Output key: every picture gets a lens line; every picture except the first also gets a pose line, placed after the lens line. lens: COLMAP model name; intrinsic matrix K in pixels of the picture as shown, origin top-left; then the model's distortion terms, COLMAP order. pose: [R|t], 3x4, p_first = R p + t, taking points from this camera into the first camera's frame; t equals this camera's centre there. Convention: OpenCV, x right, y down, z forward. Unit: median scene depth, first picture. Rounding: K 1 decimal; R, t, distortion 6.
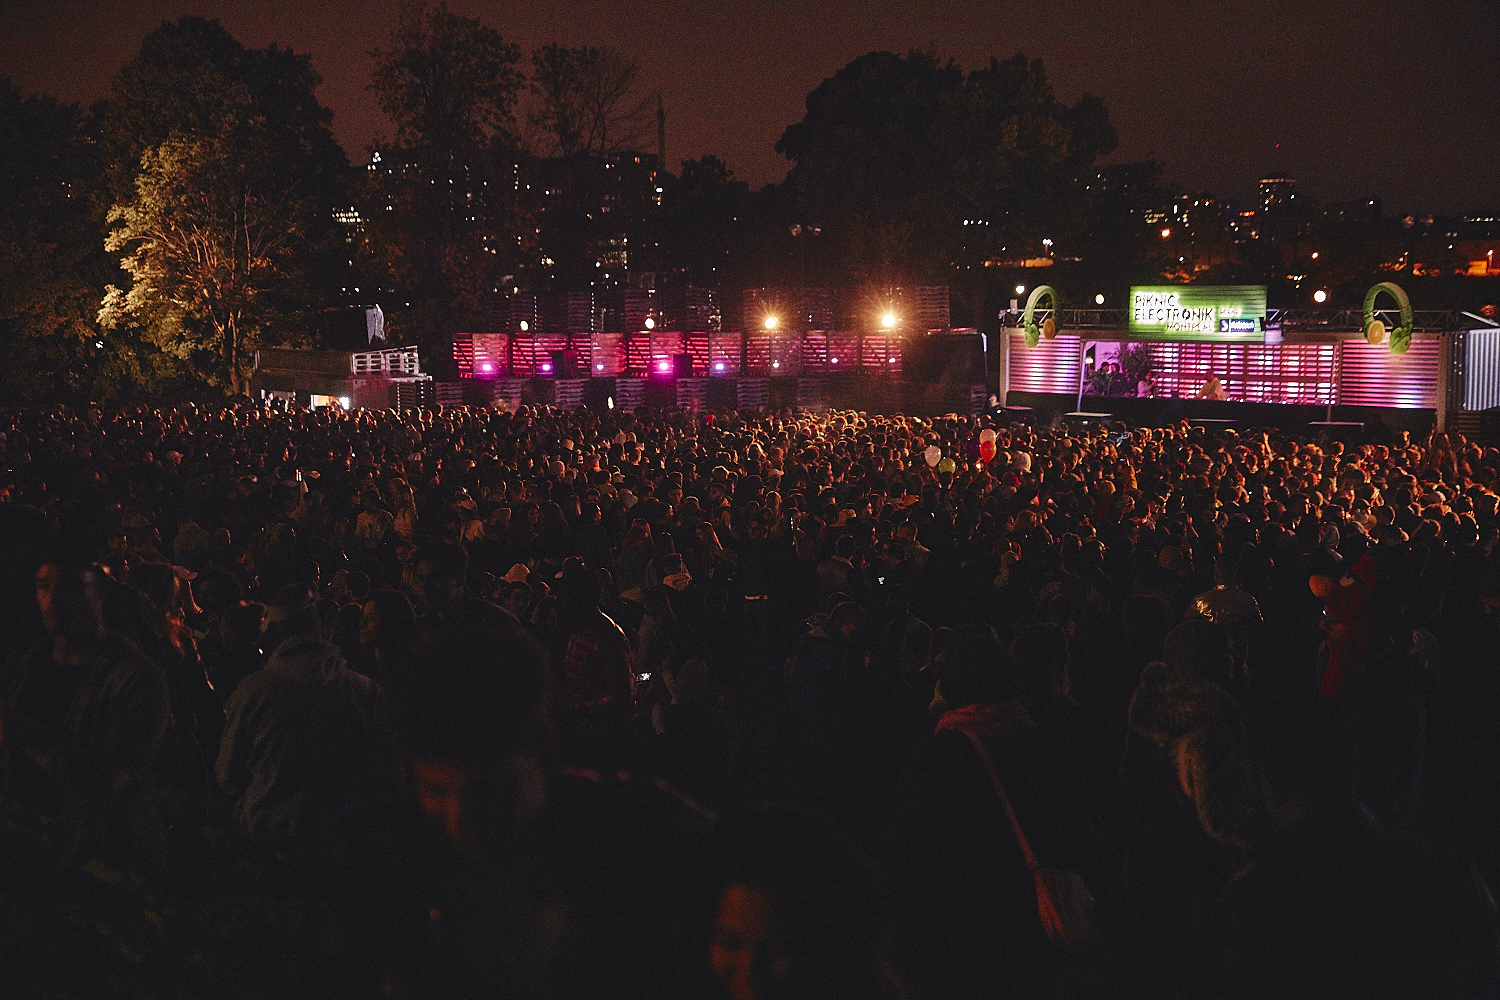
lens RADIAL K [[2039.7, 0, 745.3], [0, 2039.7, 503.3], [0, 0, 1]] dist [0.079795, 0.000000]
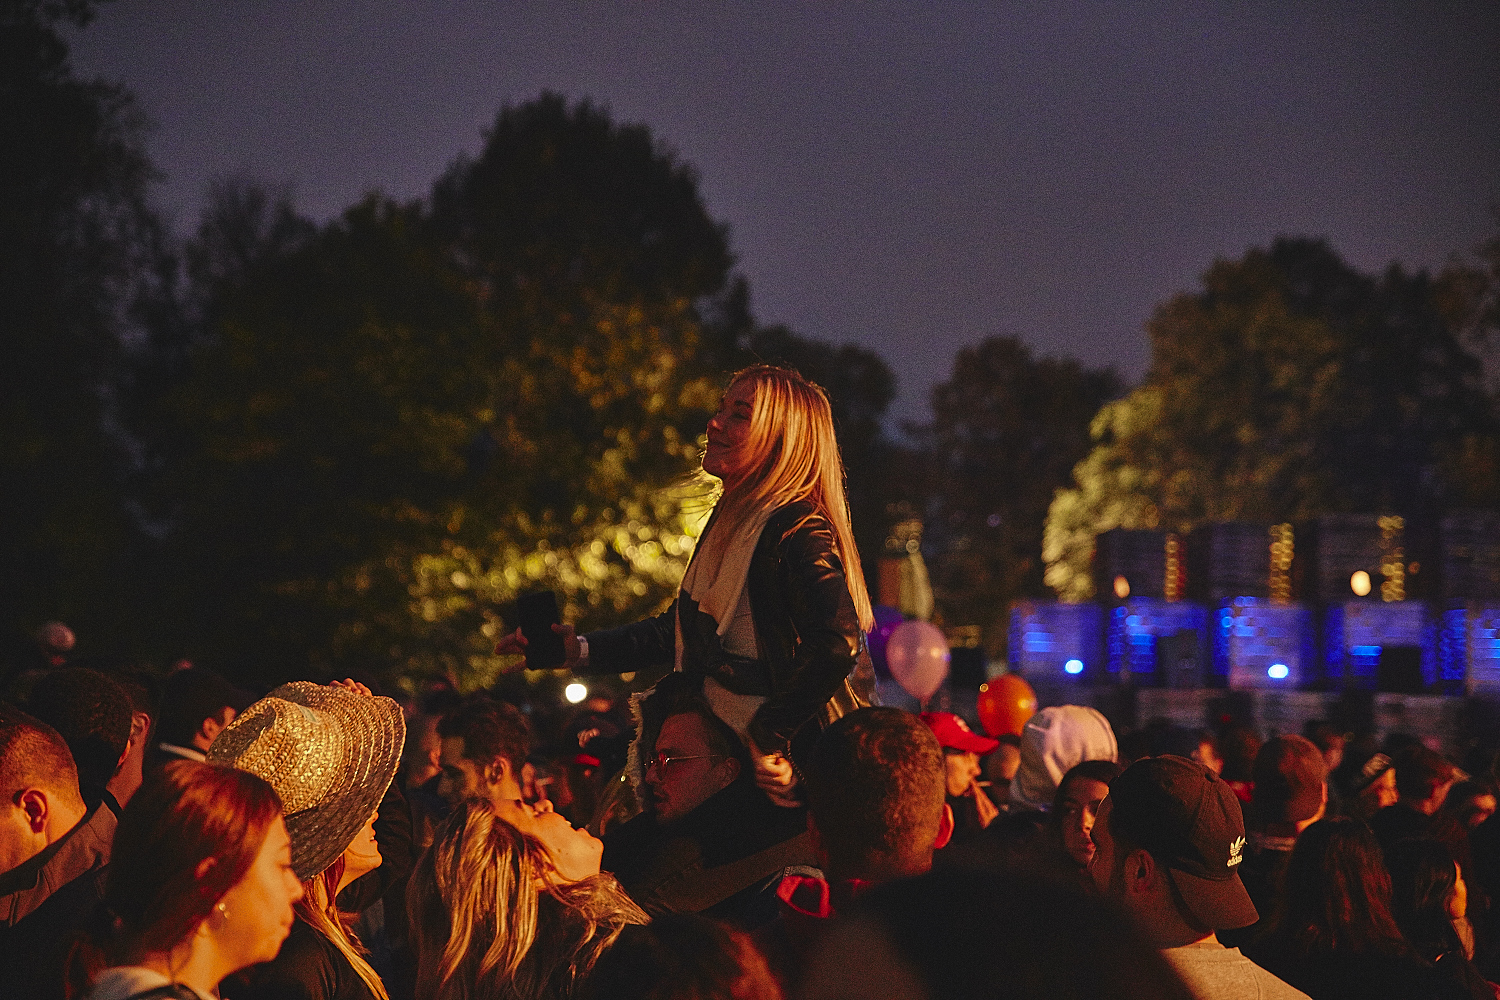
lens RADIAL K [[2644.3, 0, 749.3], [0, 2644.3, 501.0], [0, 0, 1]] dist [0.184782, 0.000000]
pose [[0.804113, -0.018291, -0.594195, 0.242096], [-0.091877, 0.983693, -0.154617, 0.001719], [0.587334, 0.178923, 0.789320, 0.491051]]
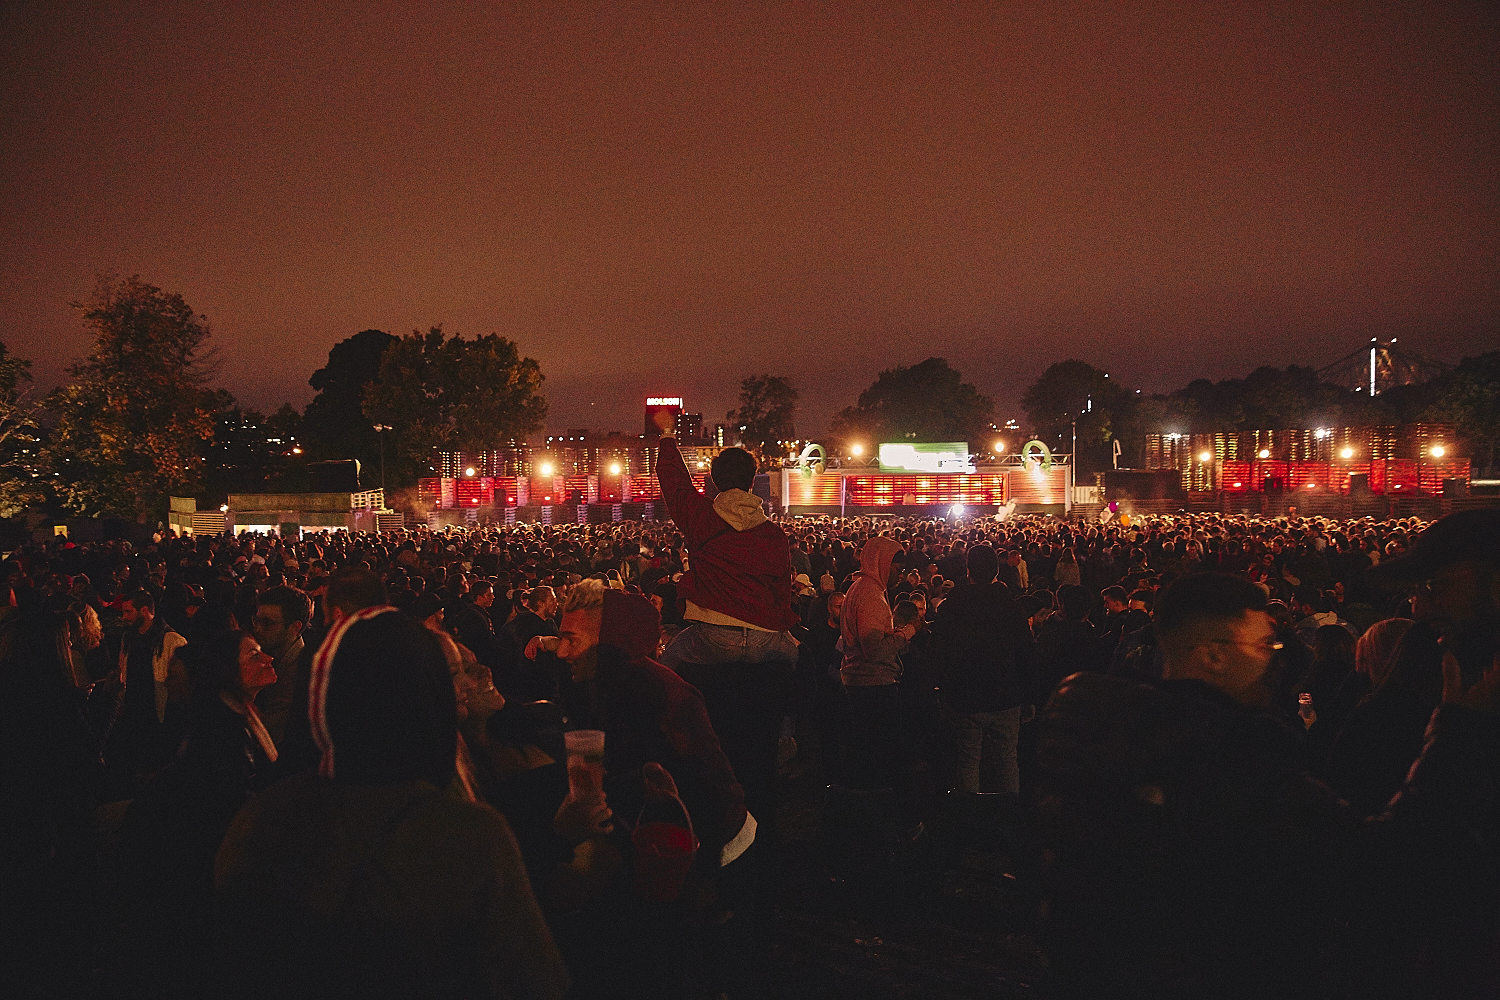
lens RADIAL K [[1019.8, 0, 748.3], [0, 1019.8, 504.4], [0, 0, 1]] dist [-0.113976, 0.053118]
pose [[0.796942, -0.024340, 0.603566, -0.447198], [0.072642, 0.995798, -0.055758, -0.010839], [-0.599672, 0.088280, 0.795361, 0.357320]]
